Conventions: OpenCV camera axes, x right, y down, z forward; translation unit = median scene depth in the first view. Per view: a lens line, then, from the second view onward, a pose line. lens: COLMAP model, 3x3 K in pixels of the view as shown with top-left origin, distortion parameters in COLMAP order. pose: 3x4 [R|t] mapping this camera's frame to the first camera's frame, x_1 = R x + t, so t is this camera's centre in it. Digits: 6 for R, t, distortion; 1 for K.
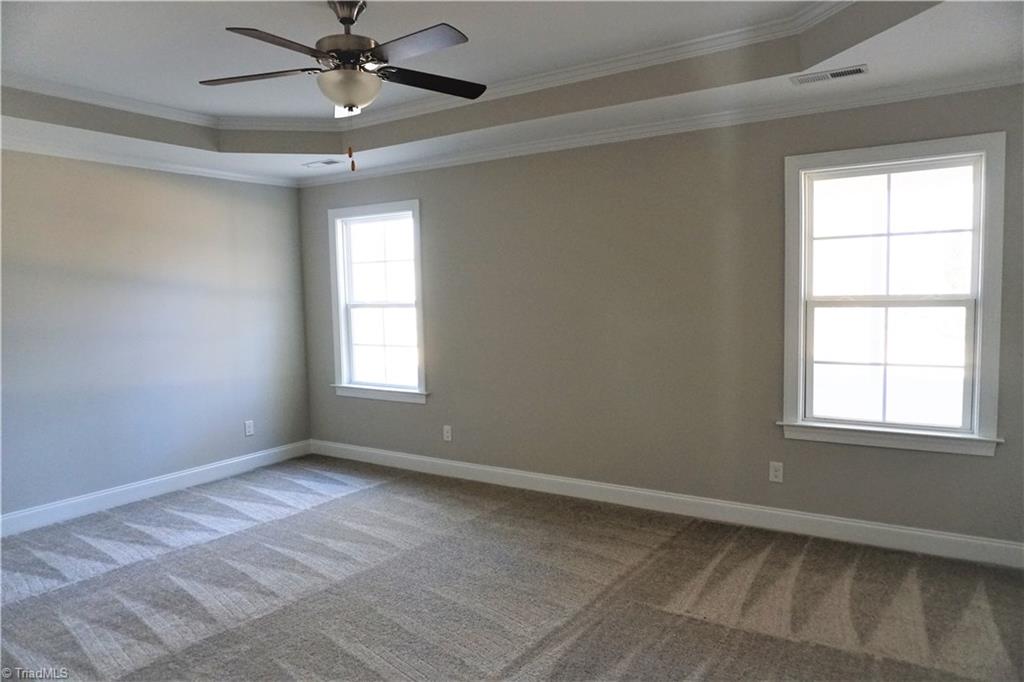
lens RADIAL K [[709.5, 0, 512.0], [0, 709.5, 341.0], [0, 0, 1]] dist [-0.002649, -0.000390]
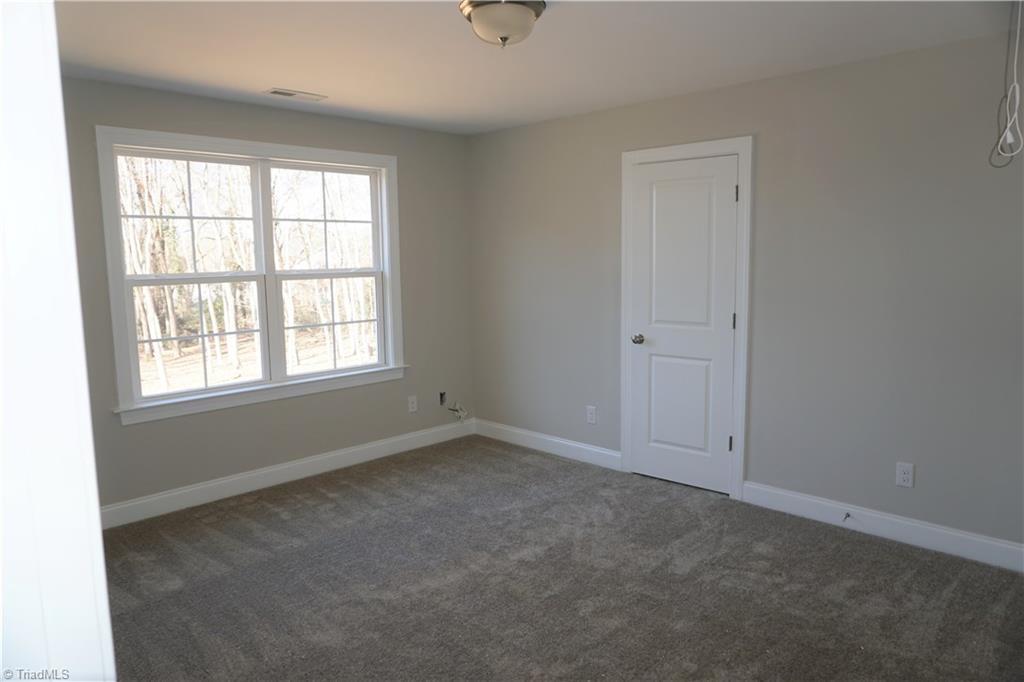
lens RADIAL K [[709.5, 0, 512.0], [0, 709.5, 341.0], [0, 0, 1]] dist [-0.002649, -0.000390]
pose [[0.212120, -0.102283, 0.971876, -0.672894], [0.086415, 0.992575, 0.085601, -0.018756], [-0.973415, 0.065827, 0.219384, 0.437416]]
